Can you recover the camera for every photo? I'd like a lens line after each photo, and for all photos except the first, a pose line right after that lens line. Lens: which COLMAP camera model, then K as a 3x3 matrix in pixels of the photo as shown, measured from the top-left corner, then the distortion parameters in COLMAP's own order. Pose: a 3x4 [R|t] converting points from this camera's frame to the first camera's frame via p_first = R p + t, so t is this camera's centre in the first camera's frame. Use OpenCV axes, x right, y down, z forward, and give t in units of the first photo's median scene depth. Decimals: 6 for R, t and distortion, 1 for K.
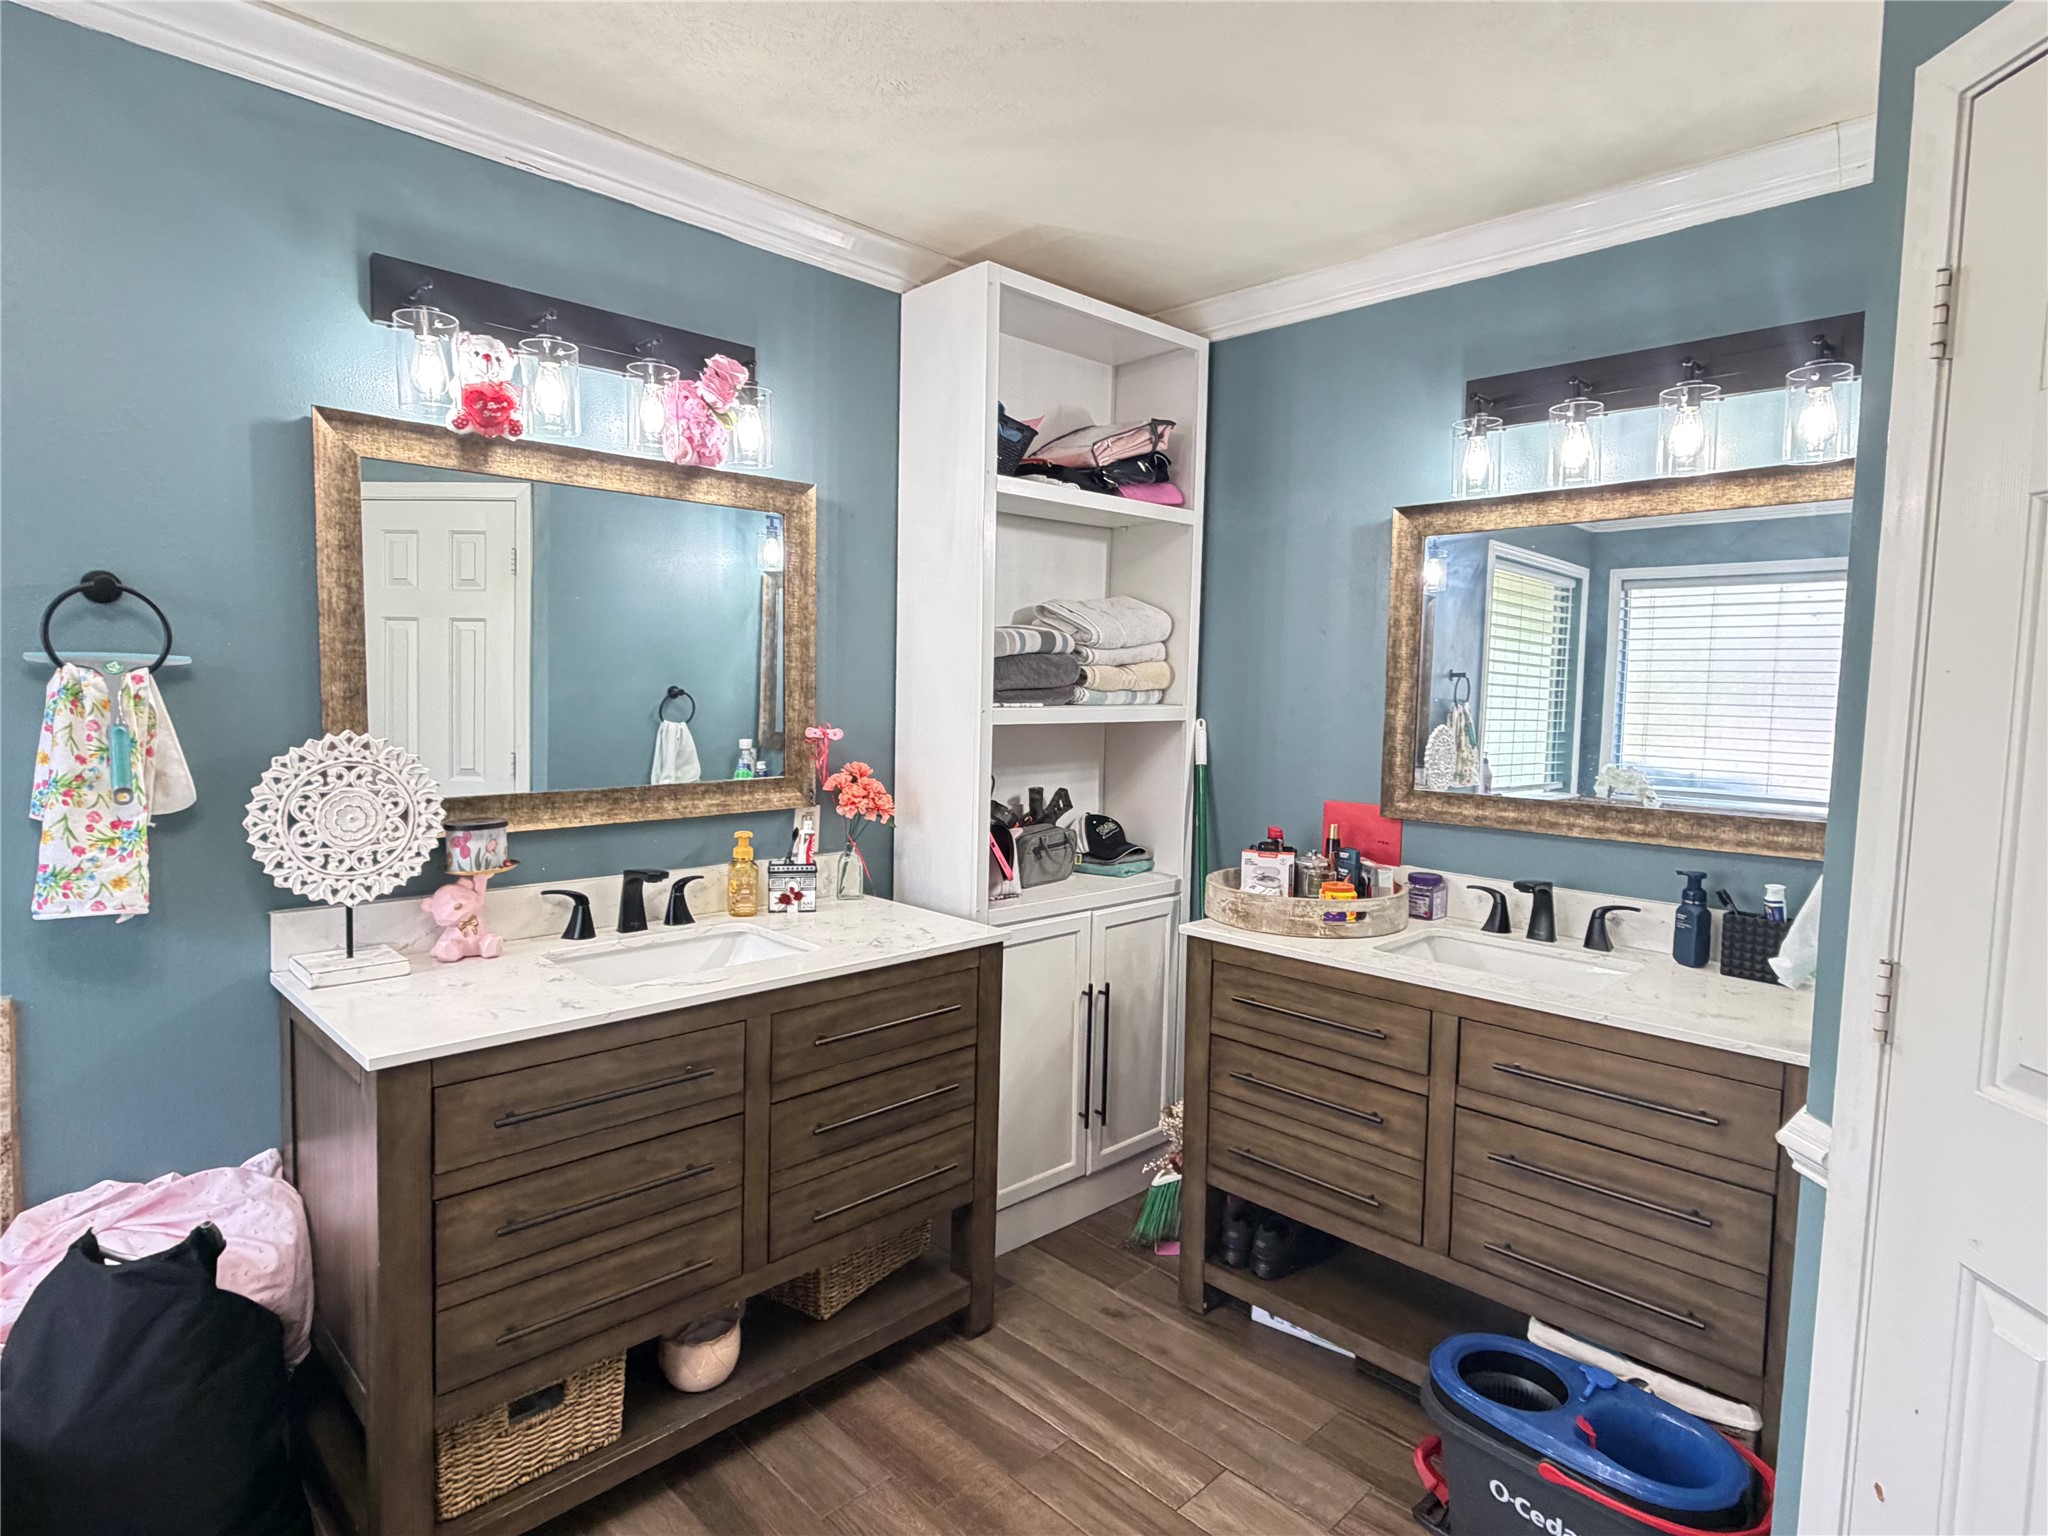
lens RADIAL K [[1111.9, 0, 1026.3], [0, 1111.9, 758.3], [0, 0, 1]] dist [0.000787, 0.000169]
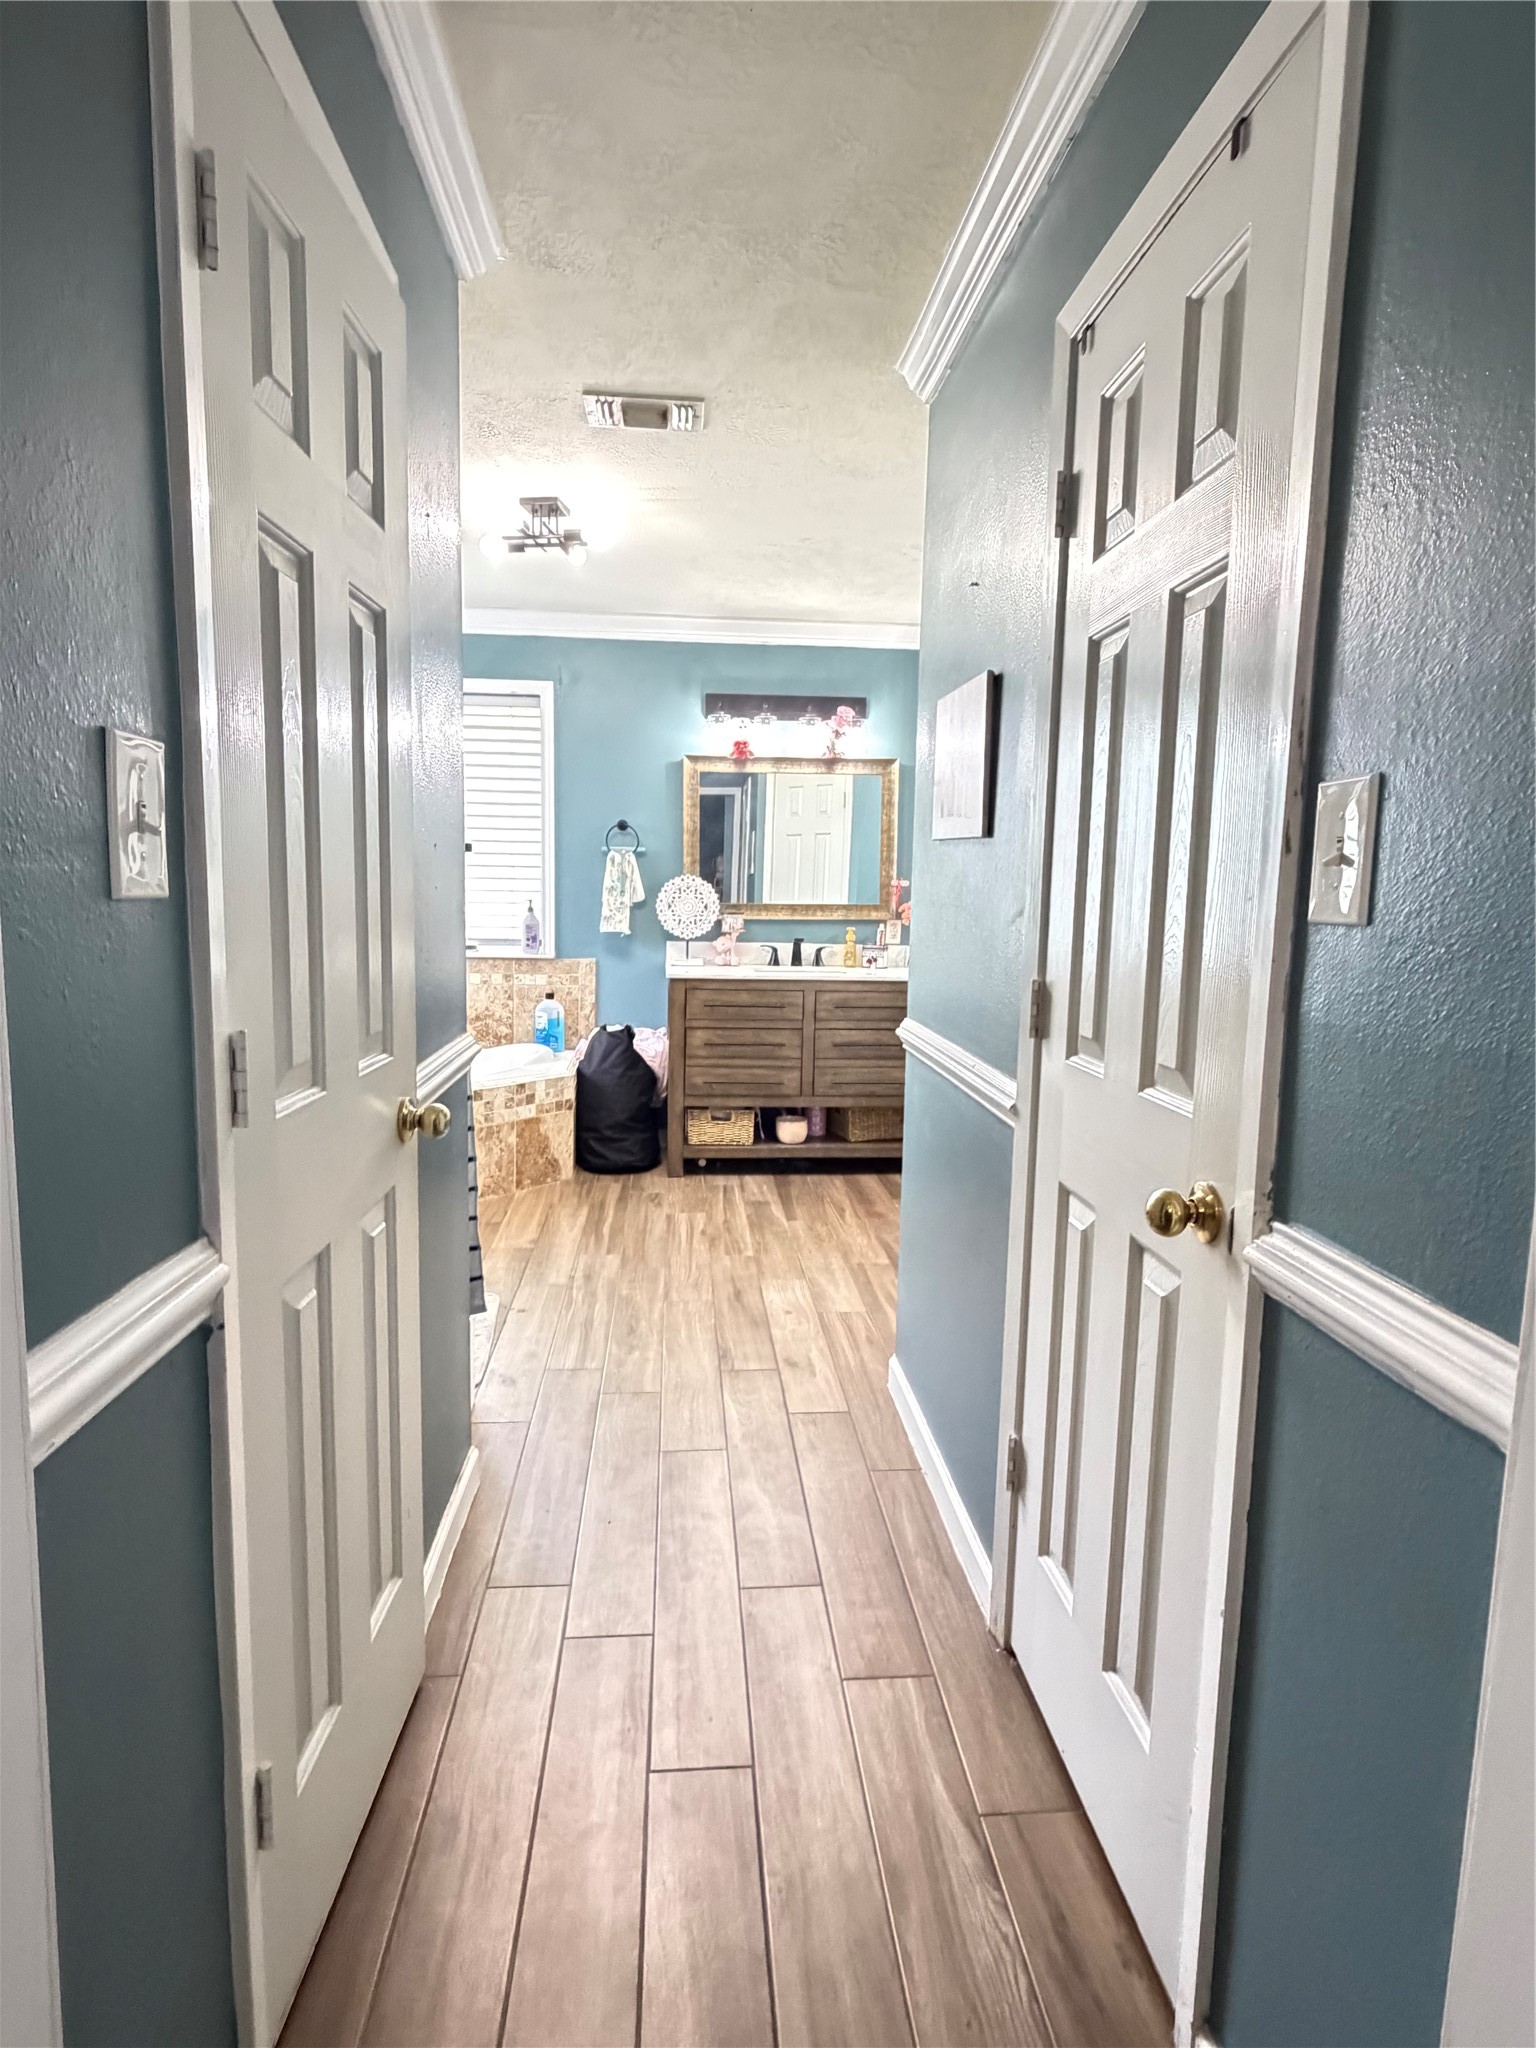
lens RADIAL K [[1103.5, 0, 776.0], [0, 1103.5, 1015.2], [0, 0, 1]] dist [0.001374, -0.000766]
pose [[0.767646, 0.064055, -0.637665, 1.259538], [-0.043604, 0.997907, 0.047750, 0.175324], [0.639389, -0.008850, 0.768833, -0.914018]]
